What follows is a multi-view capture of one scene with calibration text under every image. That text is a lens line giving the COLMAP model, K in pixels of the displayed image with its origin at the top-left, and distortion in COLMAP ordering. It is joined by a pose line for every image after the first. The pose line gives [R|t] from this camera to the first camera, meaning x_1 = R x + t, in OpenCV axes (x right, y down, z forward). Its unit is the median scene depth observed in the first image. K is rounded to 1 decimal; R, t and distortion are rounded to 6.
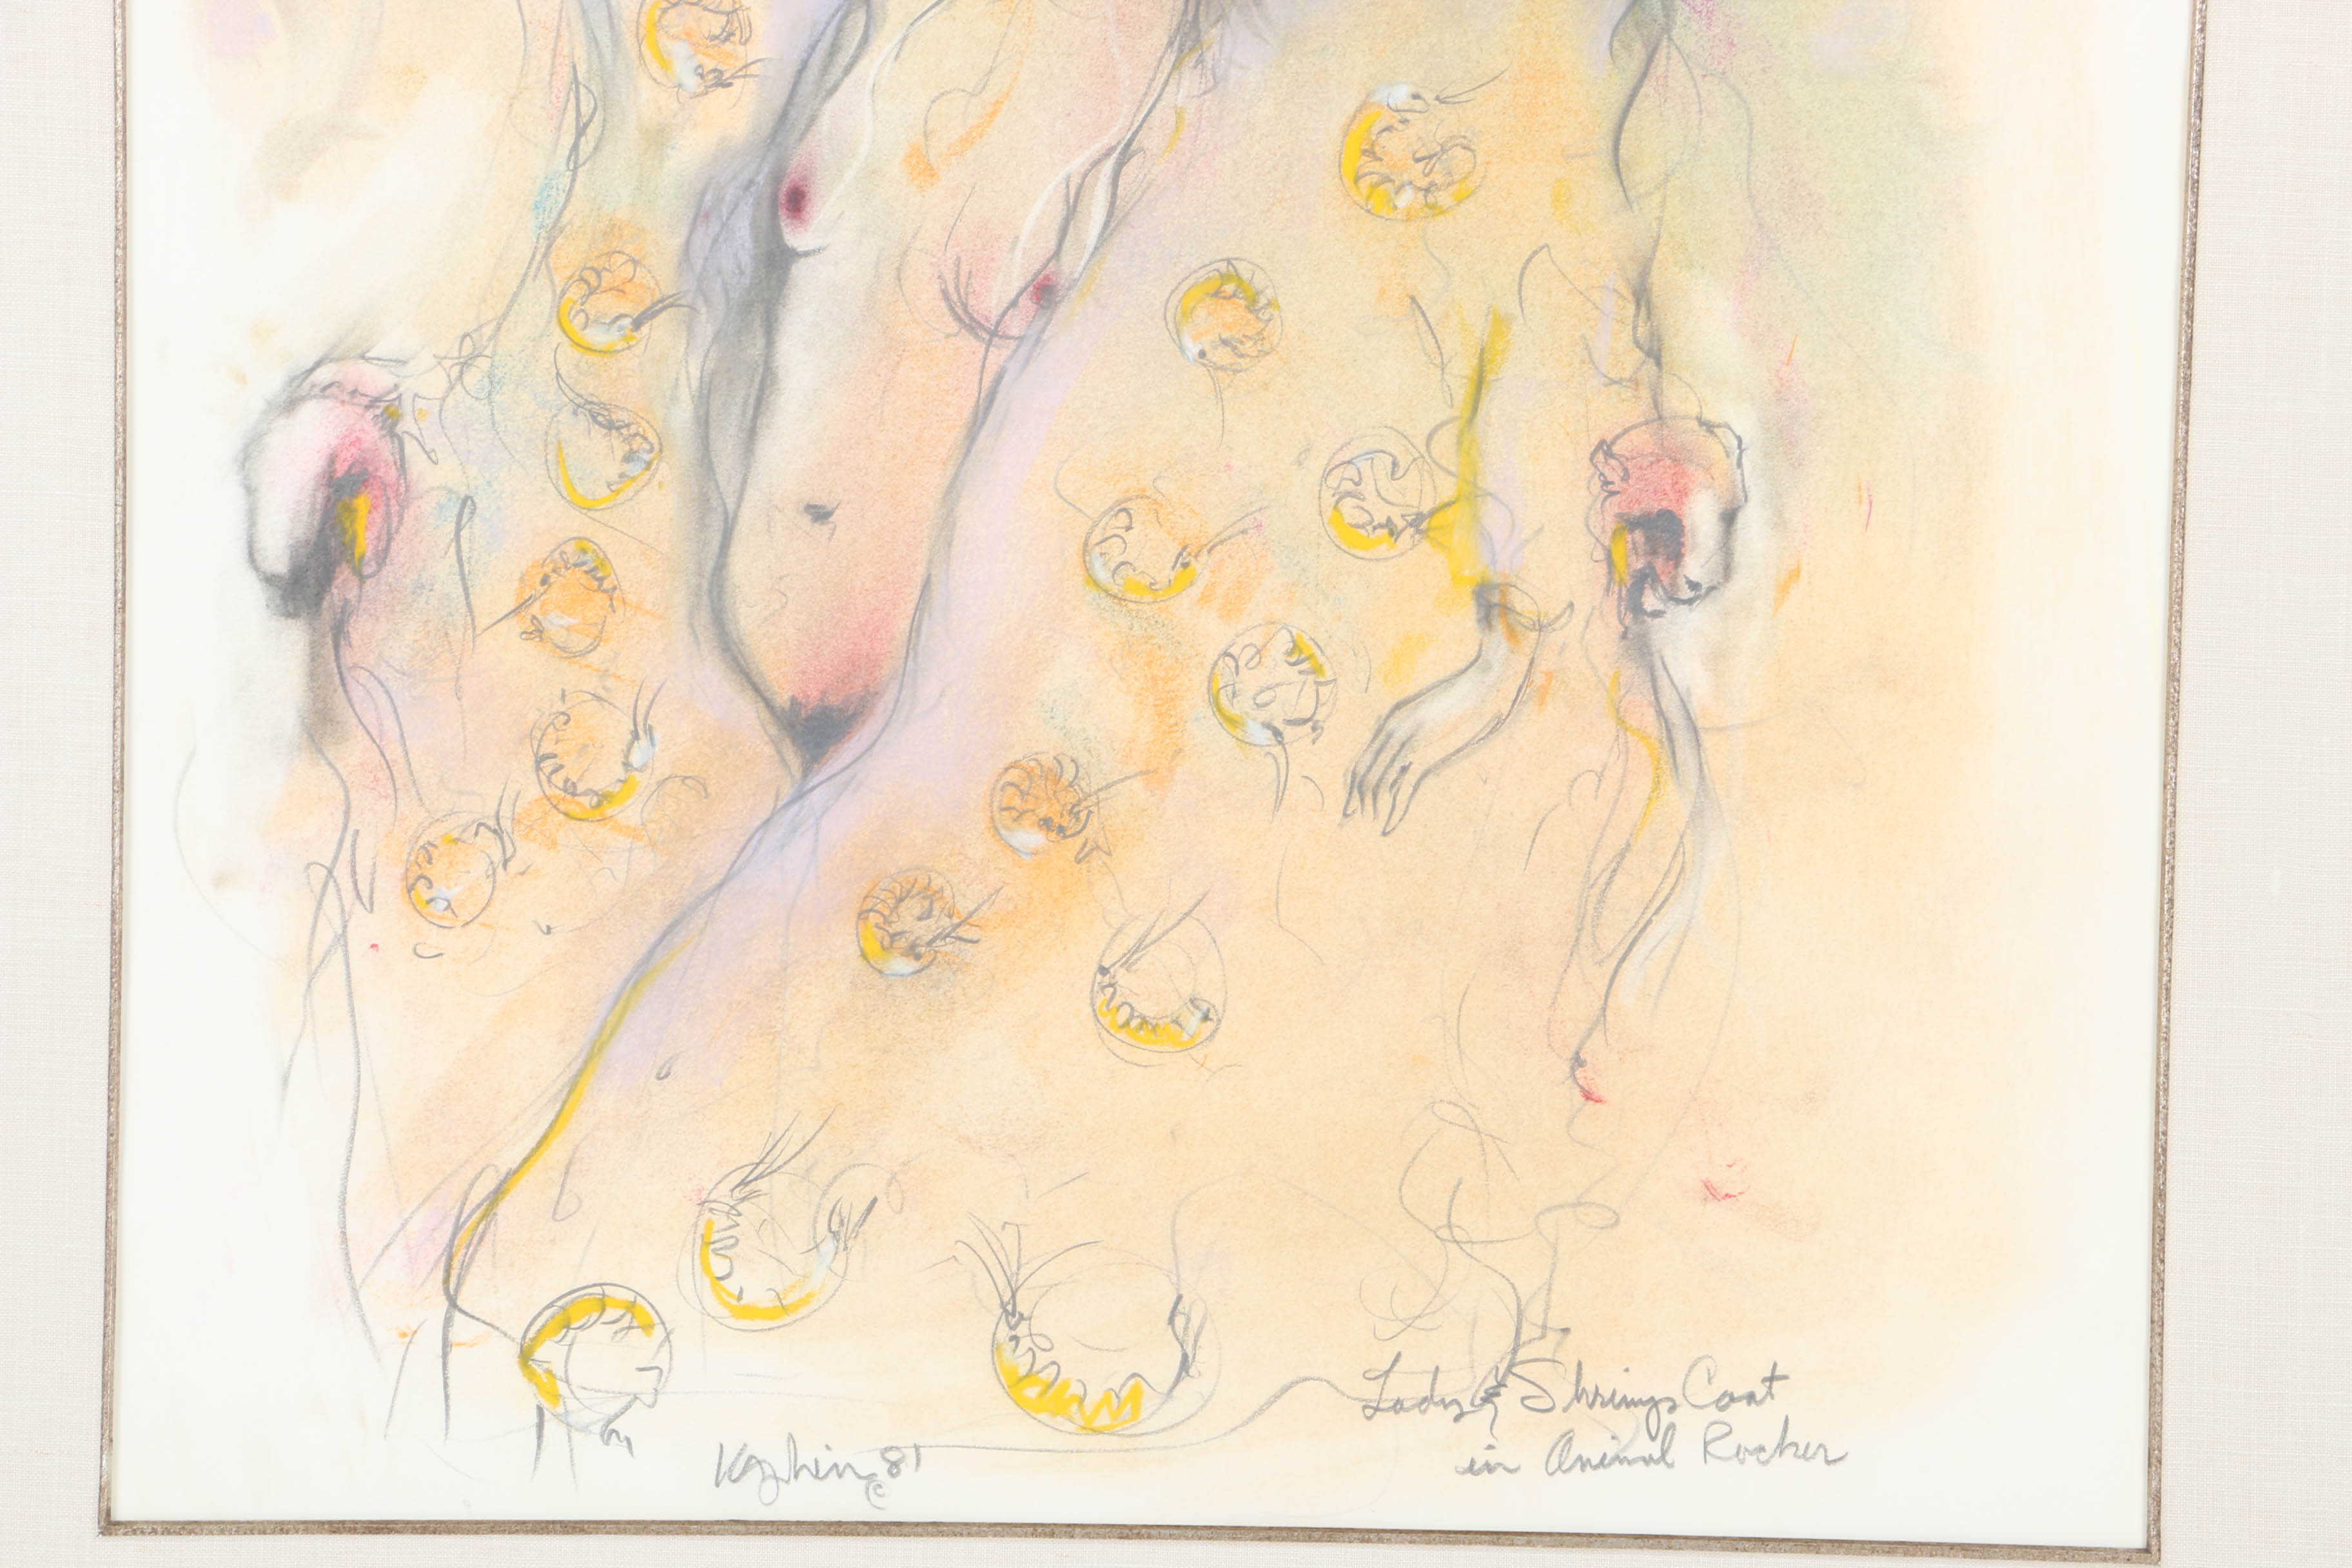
lens RADIAL K [[14432.5, 0, 1166.8], [0, 14432.5, 807.5], [0, 0, 1]] dist [2.311328, 0.000000]
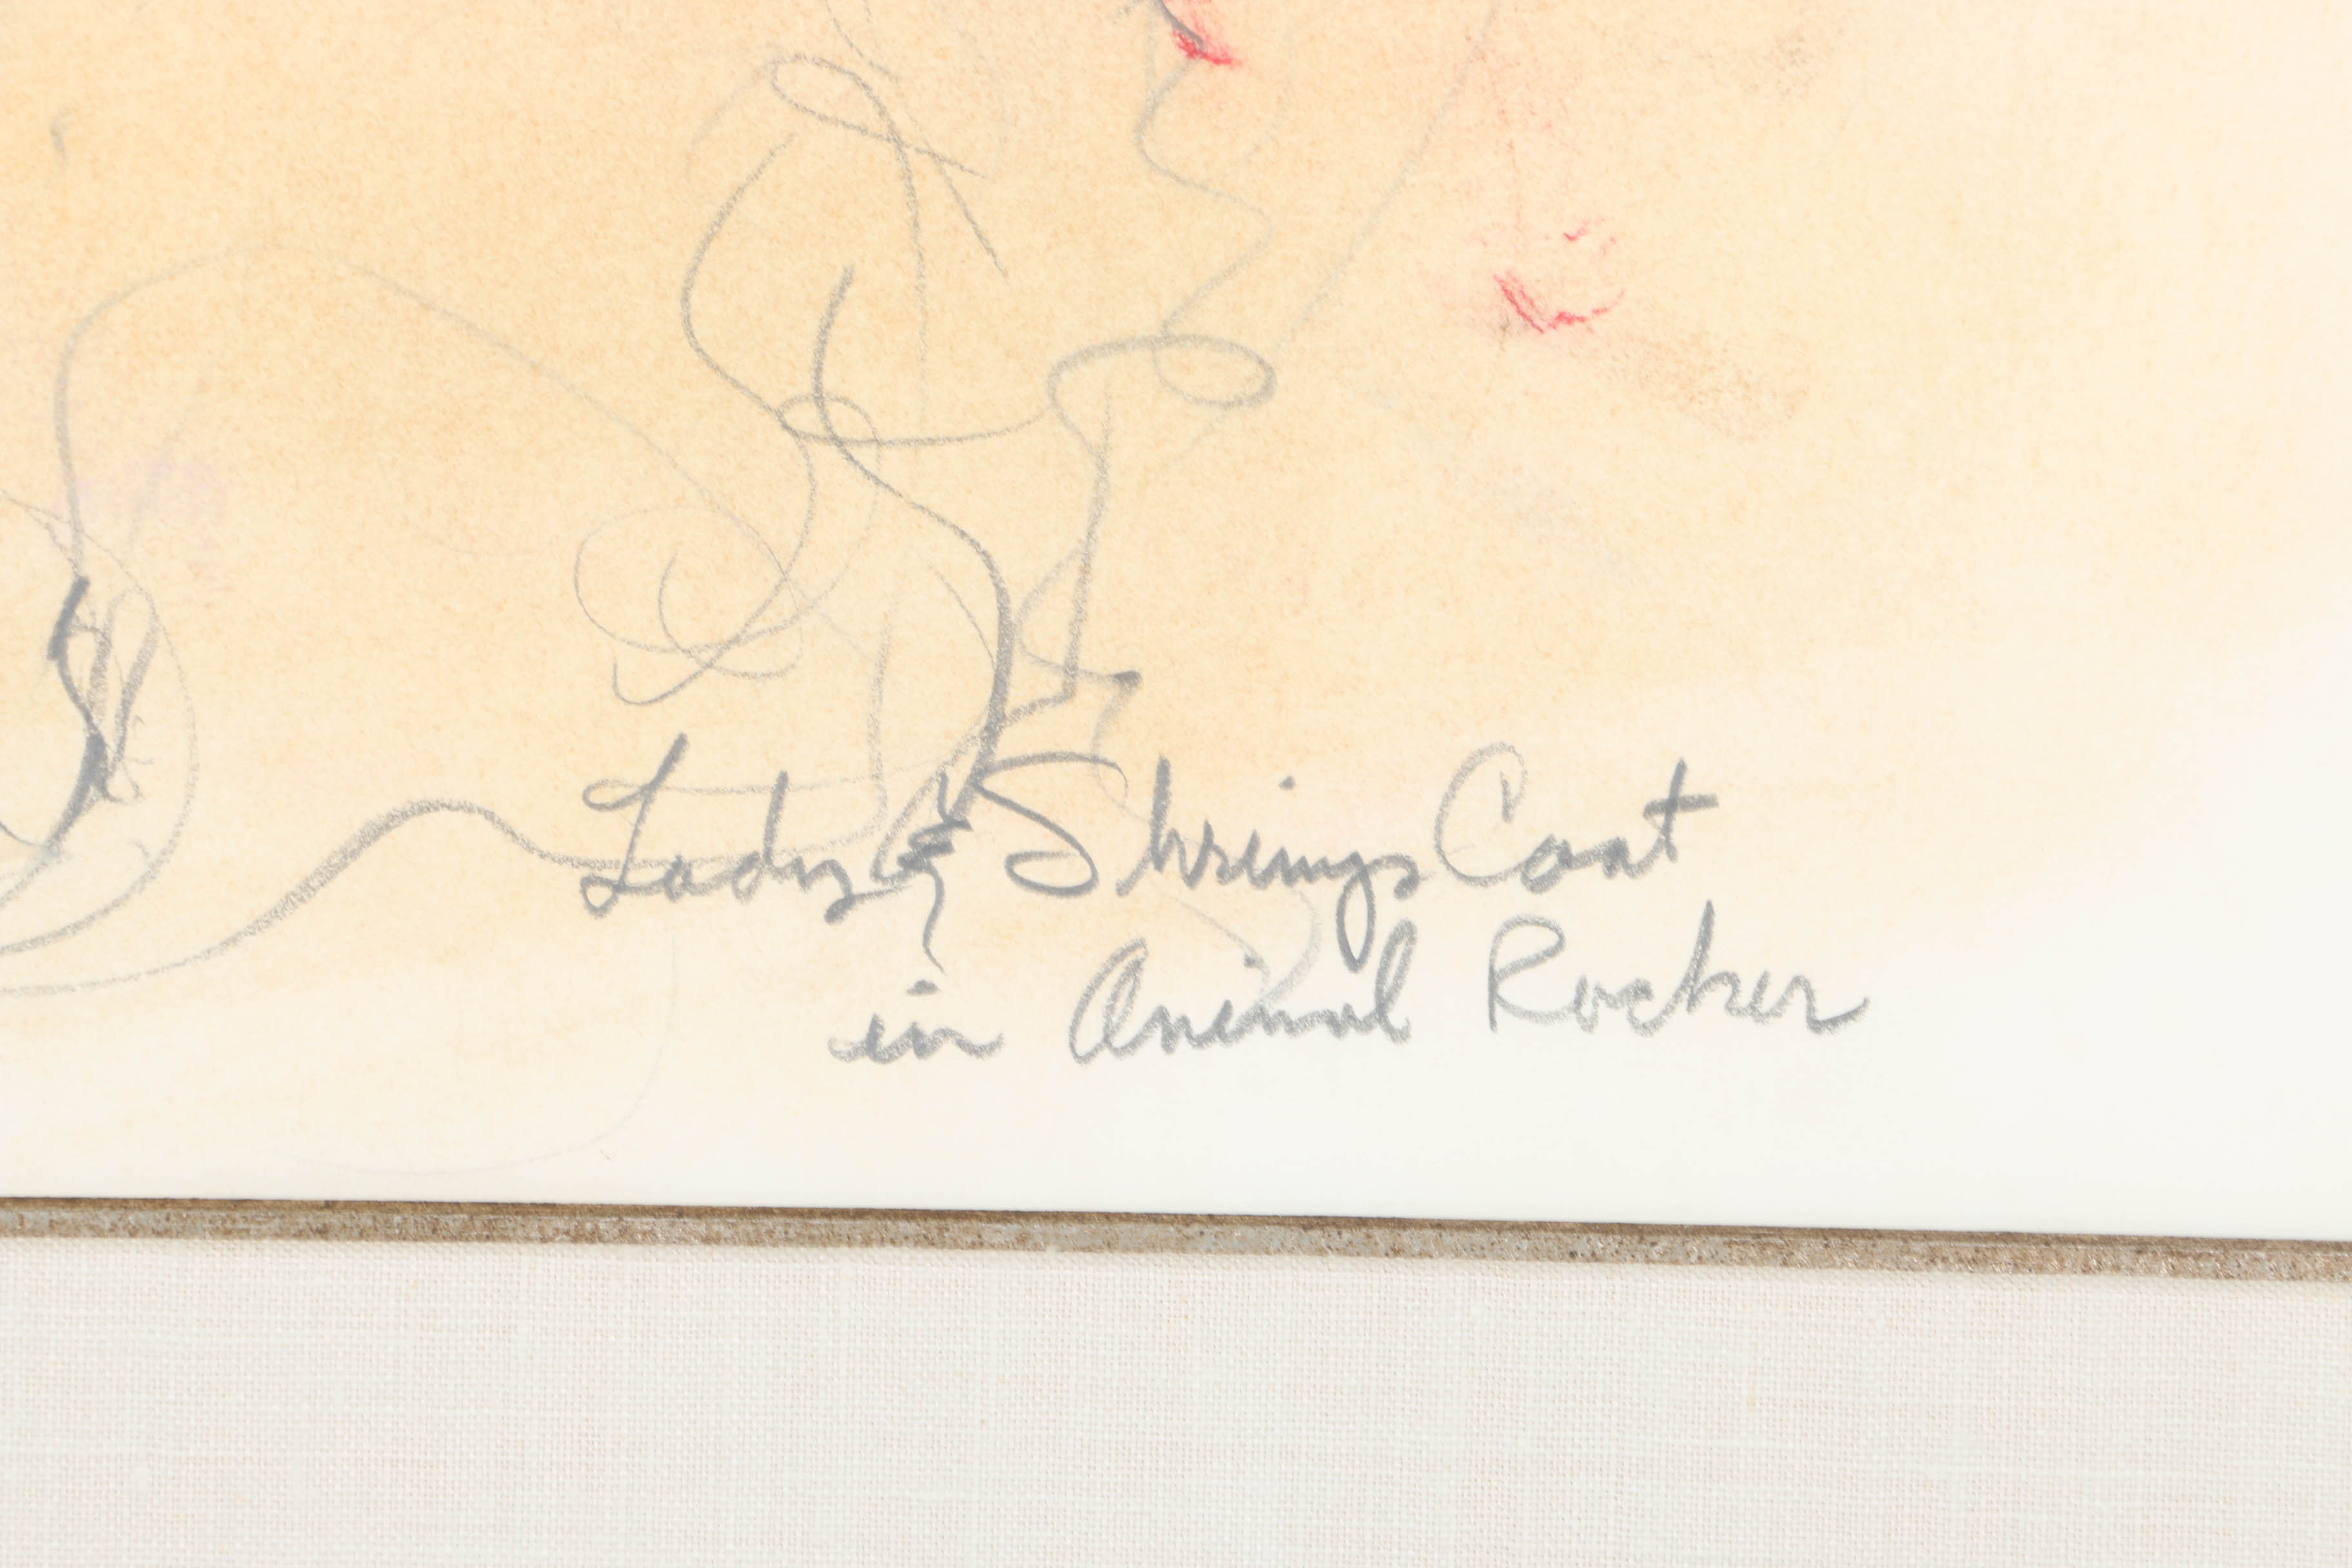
lens RADIAL K [[14432.5, 0, 1170.3], [0, 14432.5, 785.7], [0, 0, 1]] dist [2.311328, 0.000000]
pose [[0.999222, 0.004485, 0.039185, 0.014017], [-0.005983, 0.999253, 0.038178, 0.024584], [-0.038984, -0.038383, 0.998502, 0.627615]]
